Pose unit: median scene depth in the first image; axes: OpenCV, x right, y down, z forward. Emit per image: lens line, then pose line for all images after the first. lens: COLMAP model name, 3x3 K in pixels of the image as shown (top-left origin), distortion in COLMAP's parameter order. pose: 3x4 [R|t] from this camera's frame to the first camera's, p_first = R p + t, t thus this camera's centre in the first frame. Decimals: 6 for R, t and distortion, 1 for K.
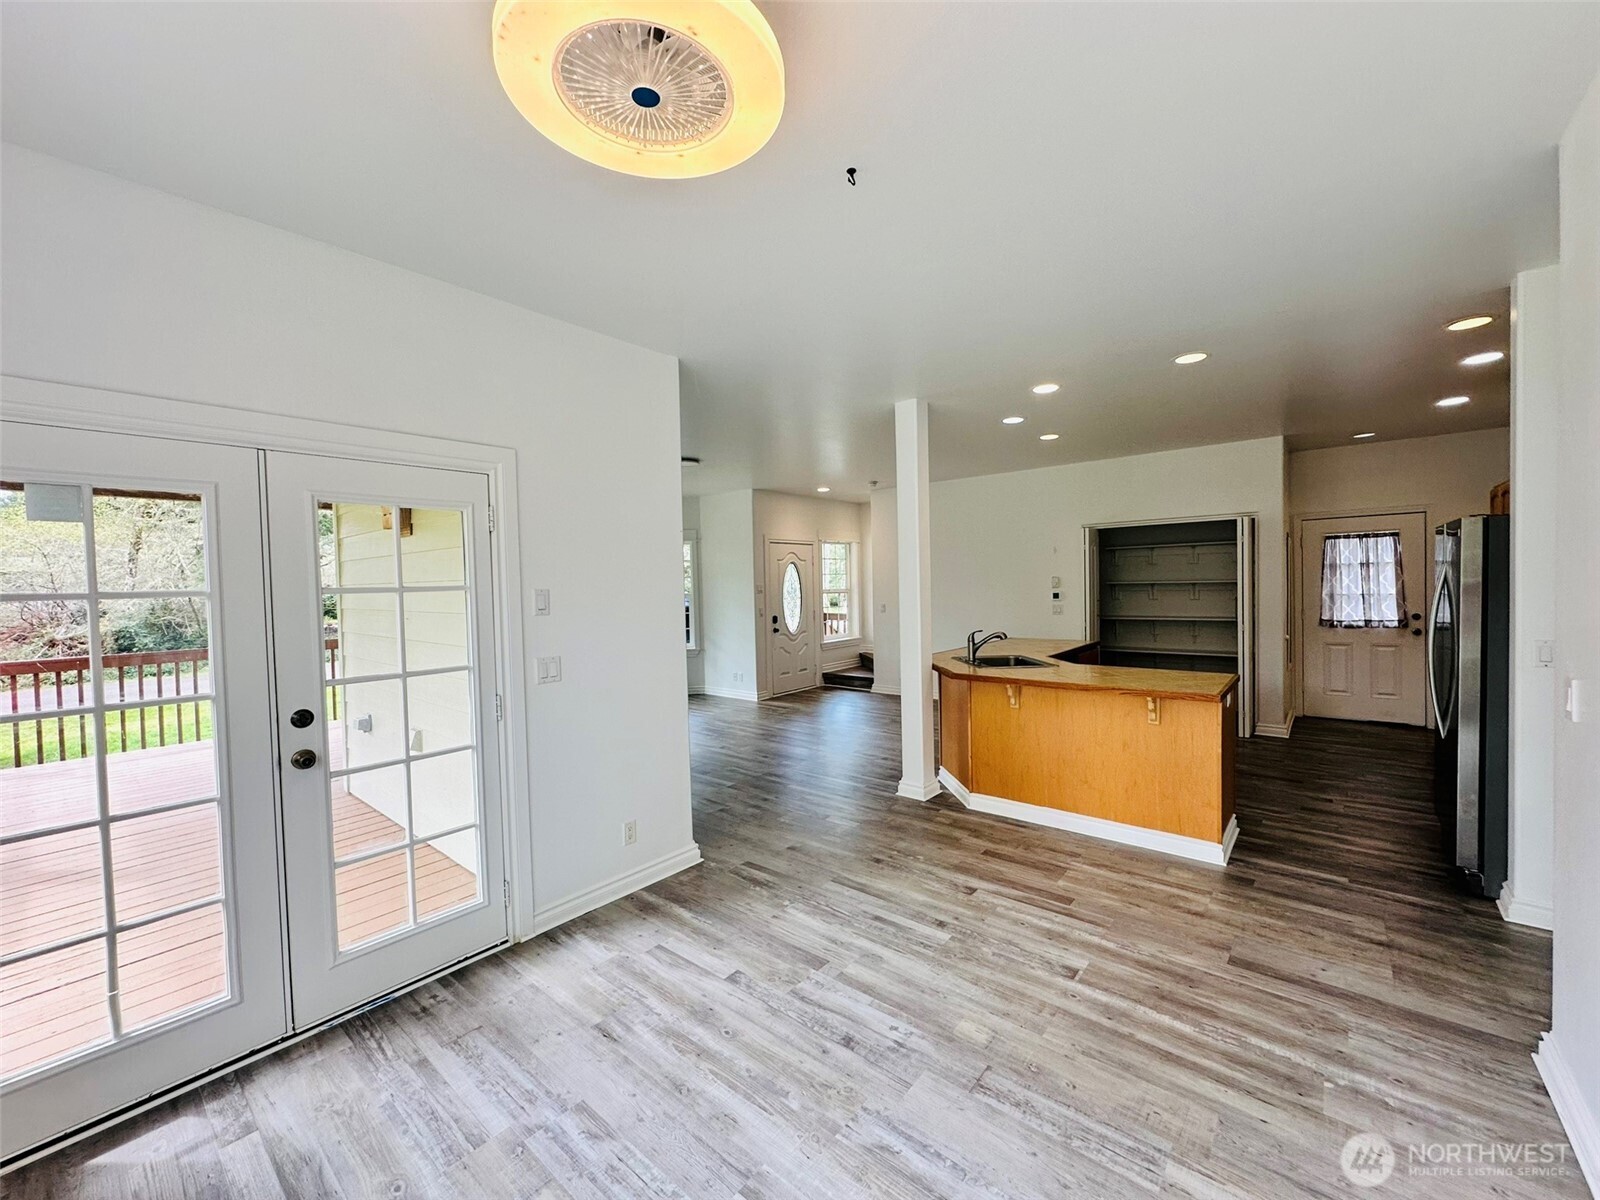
lens RADIAL K [[634.7, 0, 803.3], [0, 634.7, 598.7], [0, 0, 1]] dist [-0.004152, 0.000203]
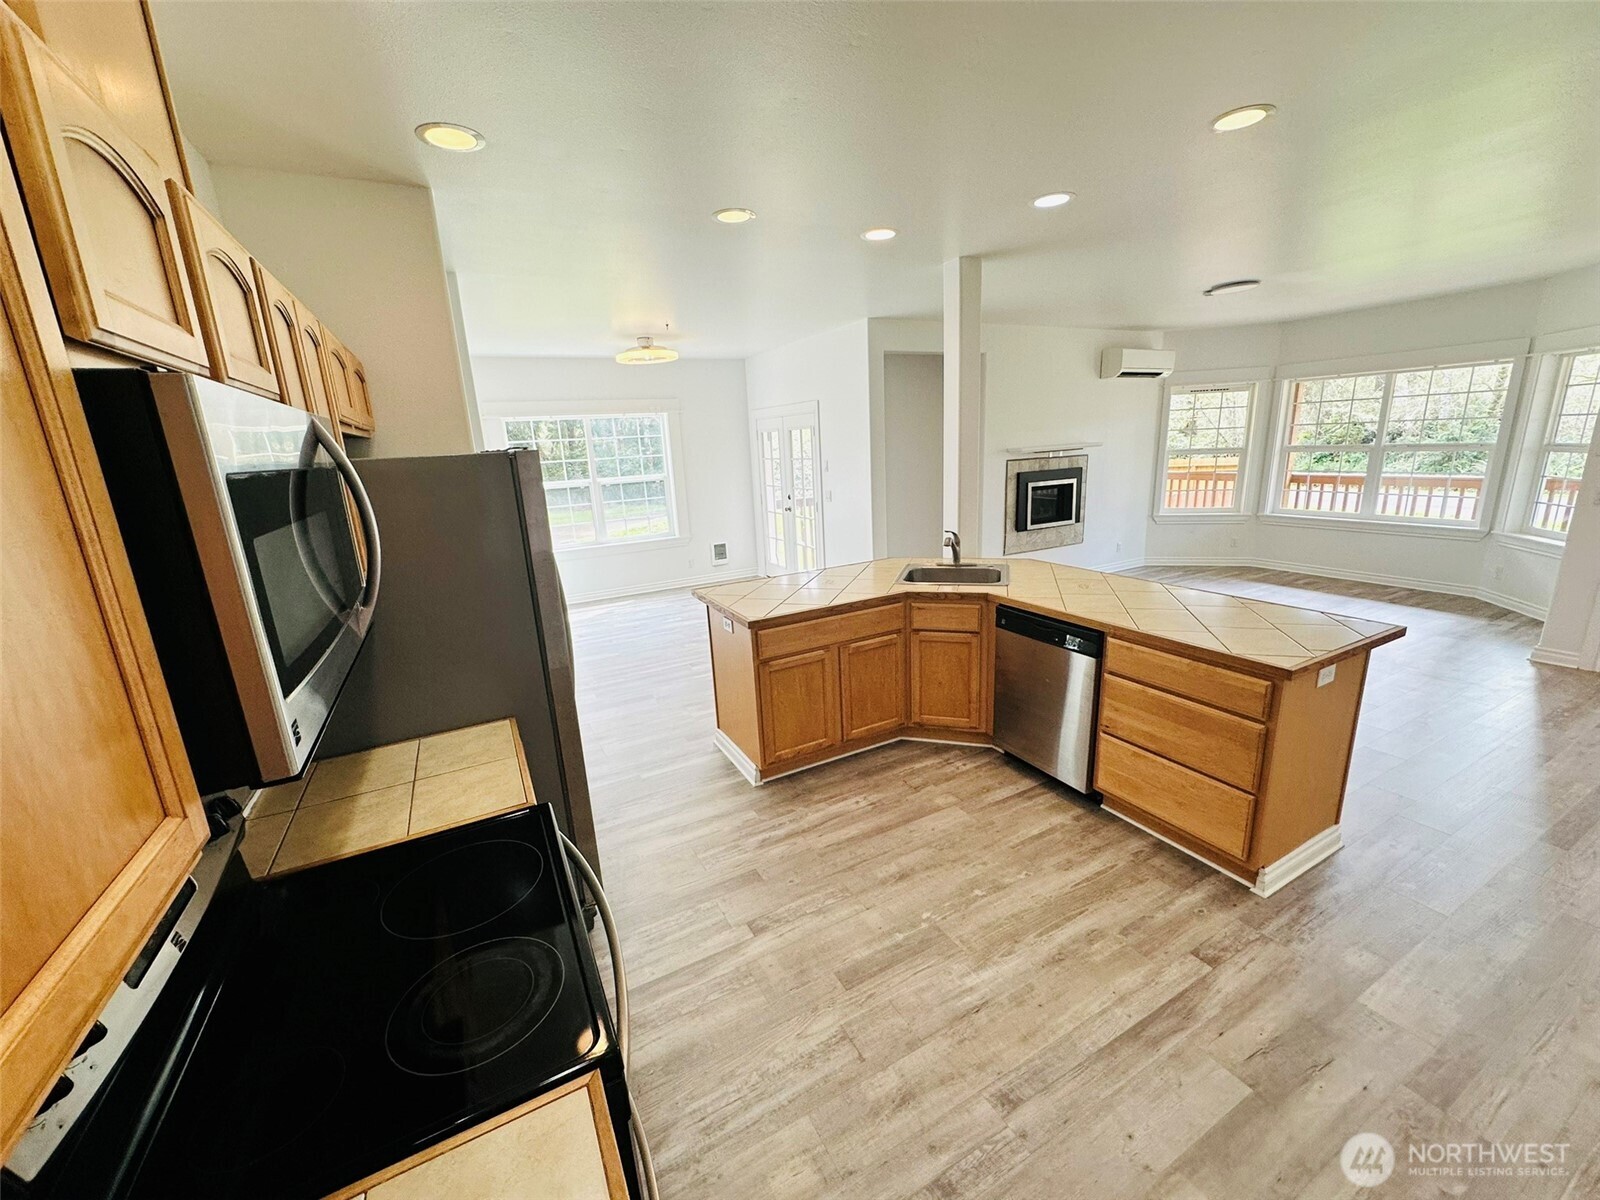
lens RADIAL K [[639.2, 0, 800.6], [0, 639.2, 598.0], [0, 0, 1]] dist [-0.002338, -0.000271]
pose [[-0.373793, 0.262304, -0.889649, 1.854331], [0.033322, 0.962356, 0.269740, -0.165896], [0.926913, 0.071182, -0.368463, 1.828061]]
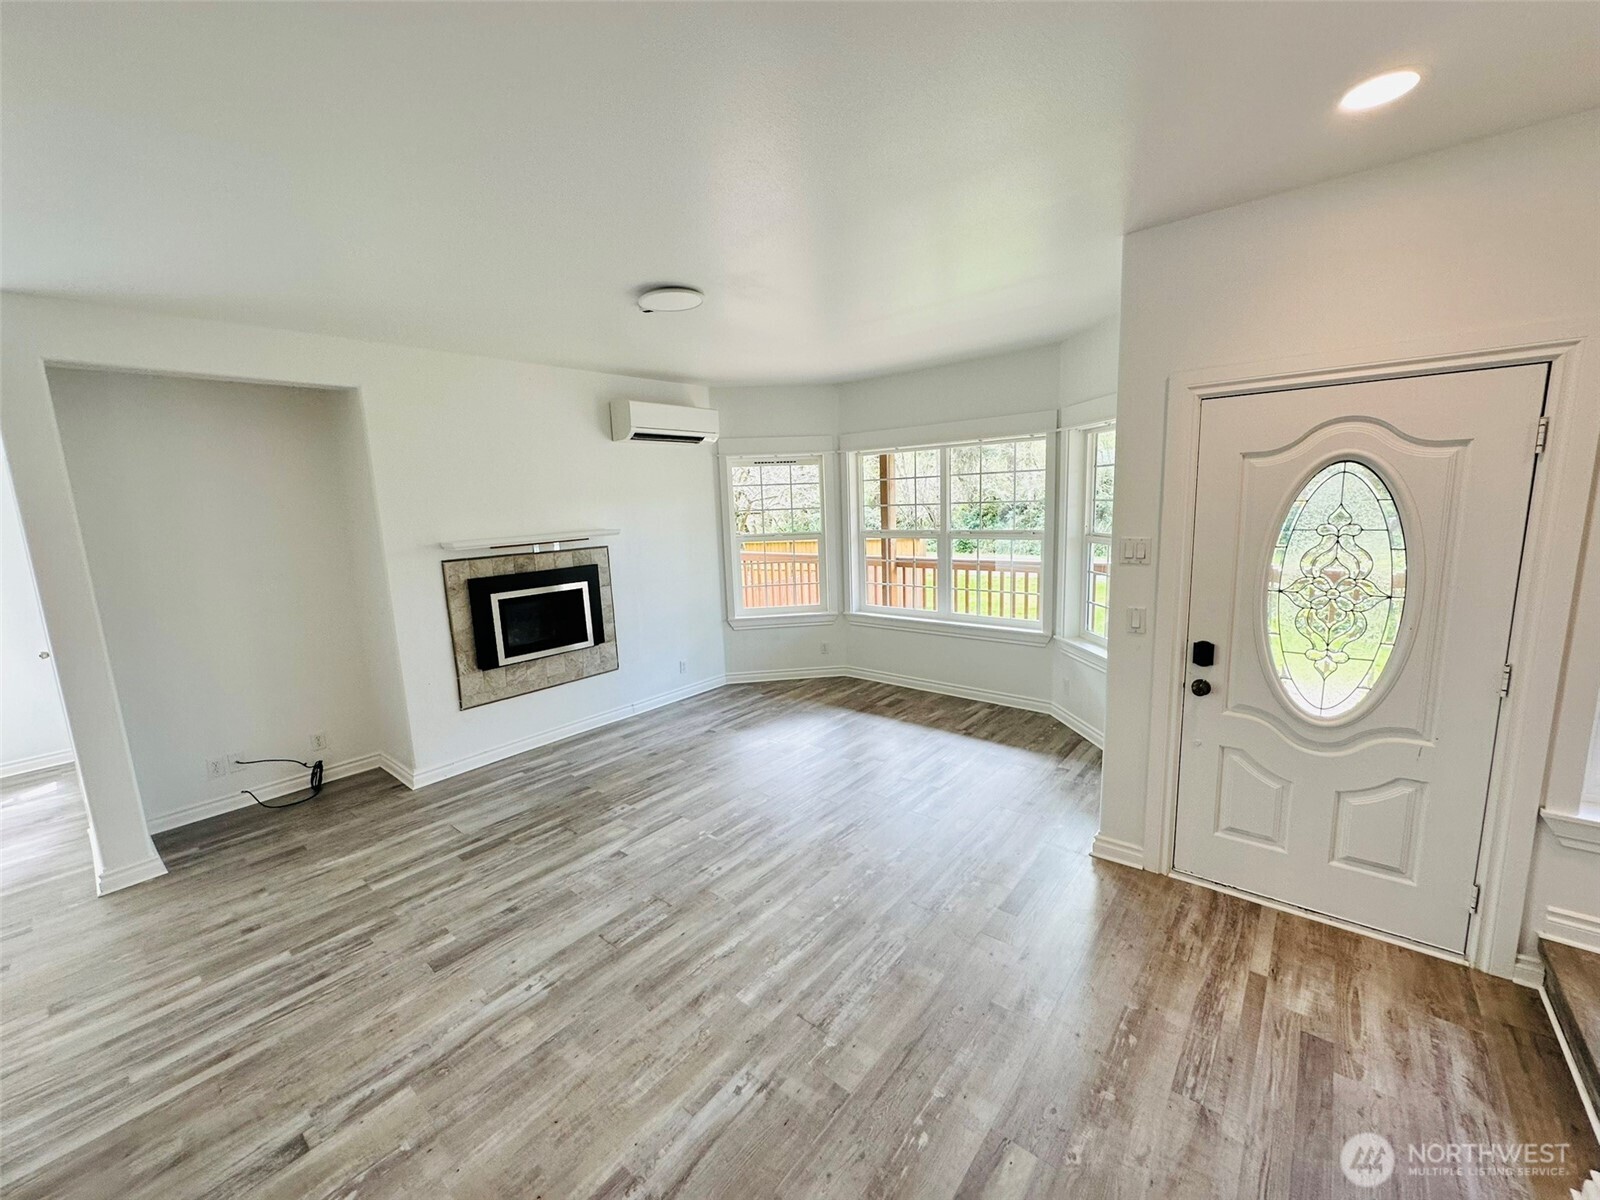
lens RADIAL K [[636.1, 0, 801.0], [0, 636.1, 600.6], [0, 0, 1]] dist [-0.001123, 0.000365]
pose [[0.001961, 0.183159, -0.983081, 0.775324], [0.014654, 0.982972, 0.183168, -0.158864], [0.999891, -0.014765, -0.000756, 2.454855]]
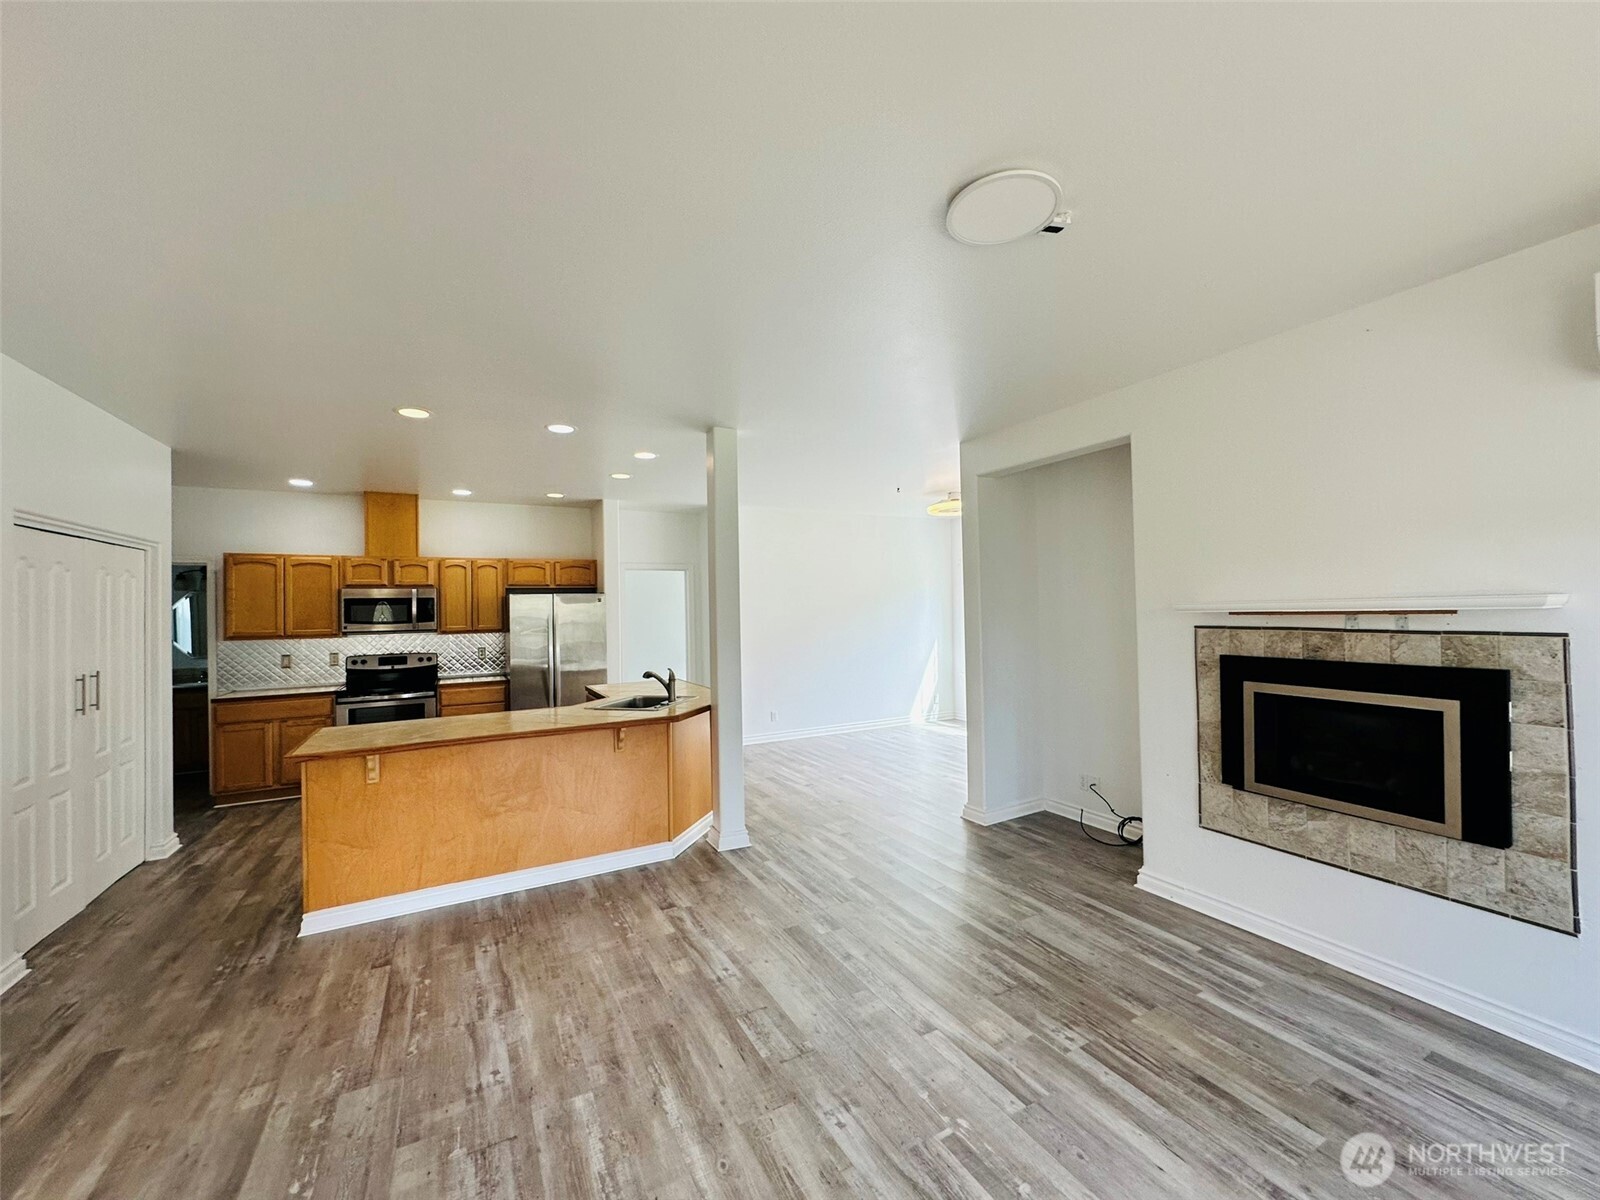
lens RADIAL K [[636.1, 0, 801.0], [0, 636.1, 600.6], [0, 0, 1]] dist [-0.001123, 0.000365]
pose [[-0.927085, 0.046522, 0.371953, -0.454866], [0.051739, 0.998652, 0.004053, -0.079091], [-0.371264, 0.023002, -0.928243, 2.946429]]
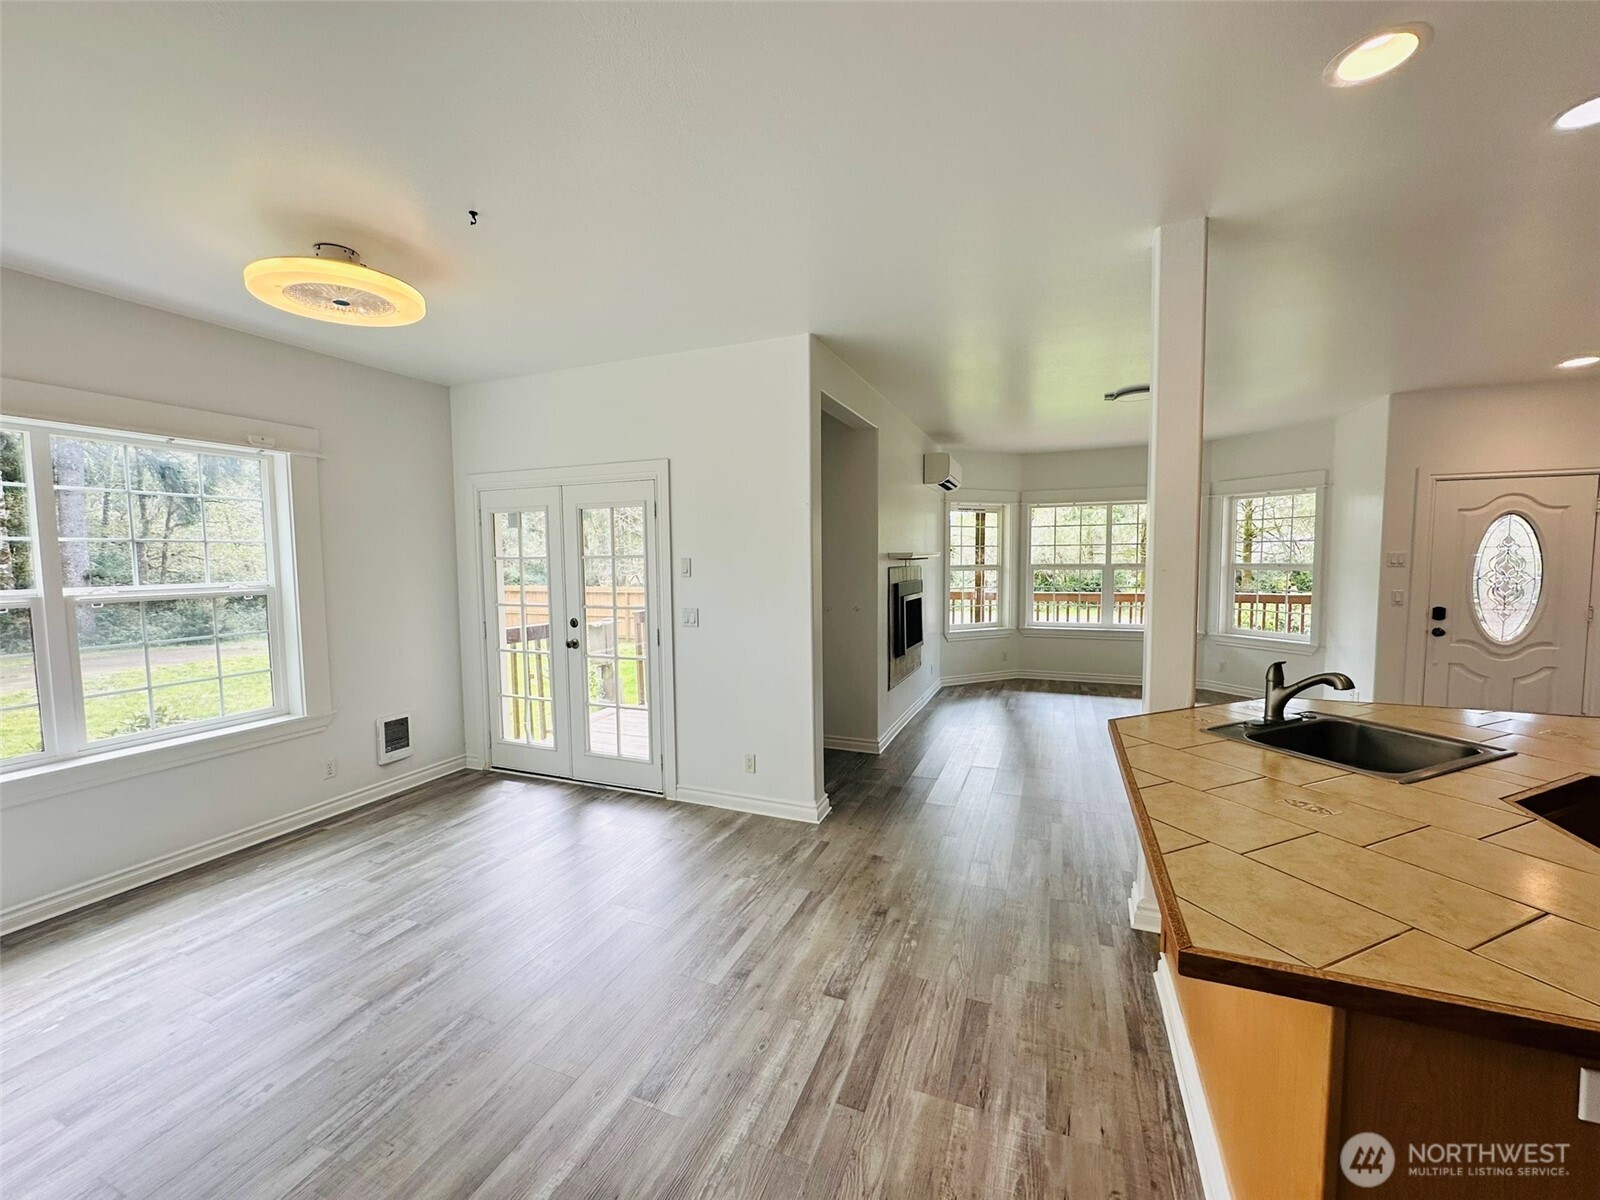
lens RADIAL K [[637.2, 0, 802.3], [0, 637.2, 599.3], [0, 0, 1]] dist [-0.002134, 0.000380]
pose [[0.311229, 0.082474, -0.946749, 0.984291], [-0.021908, 0.996585, 0.079613, -0.041944], [0.950082, -0.004036, 0.311973, 0.816665]]
